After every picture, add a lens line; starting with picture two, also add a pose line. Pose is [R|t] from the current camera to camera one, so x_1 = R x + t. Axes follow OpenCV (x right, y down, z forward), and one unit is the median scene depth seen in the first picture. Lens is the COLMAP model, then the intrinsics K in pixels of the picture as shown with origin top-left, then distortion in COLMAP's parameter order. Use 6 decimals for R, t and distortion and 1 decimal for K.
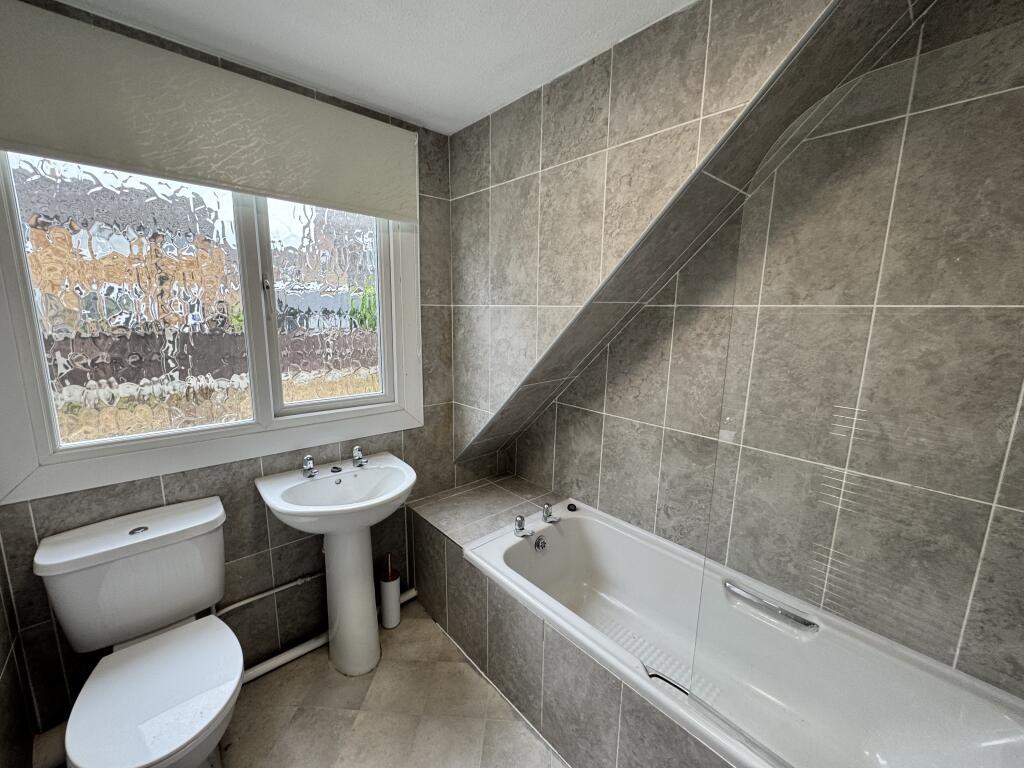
lens RADIAL K [[407.2, 0, 510.7], [0, 407.2, 385.3], [0, 0, 1]] dist [-0.003063, -0.000024]
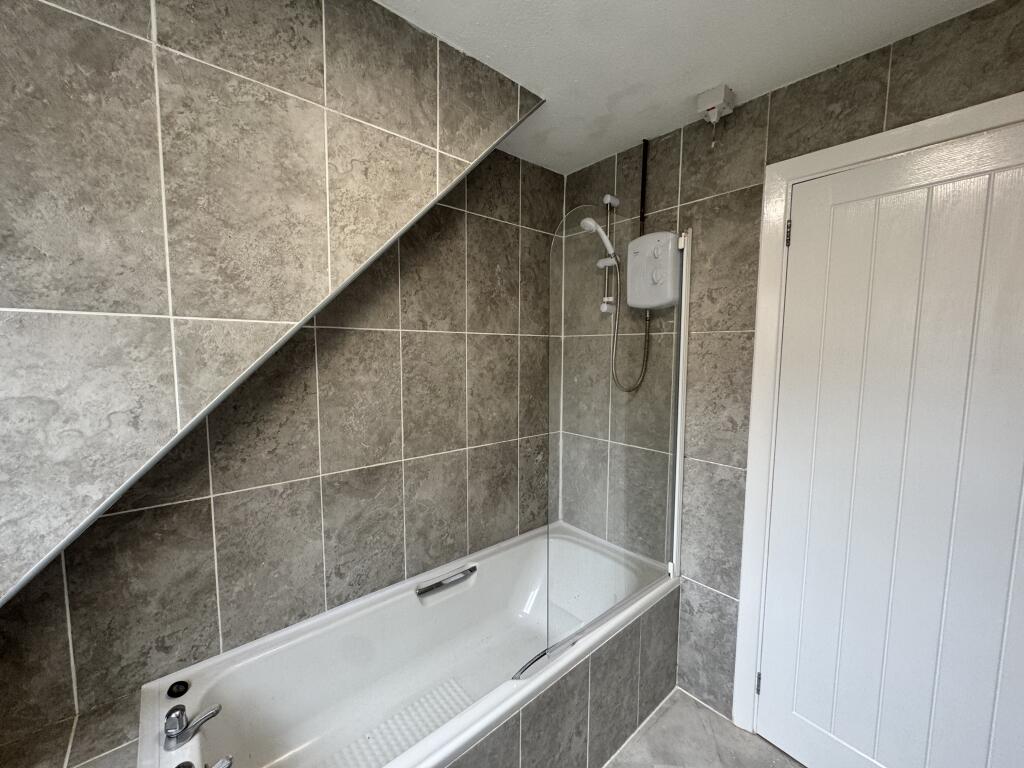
lens RADIAL K [[407.2, 0, 510.7], [0, 407.2, 385.3], [0, 0, 1]] dist [-0.003063, -0.000024]
pose [[0.010223, -0.105428, 0.994374, -0.489744], [0.170814, 0.979994, 0.102147, -0.109715], [-0.985250, 0.168809, 0.028027, 0.690736]]
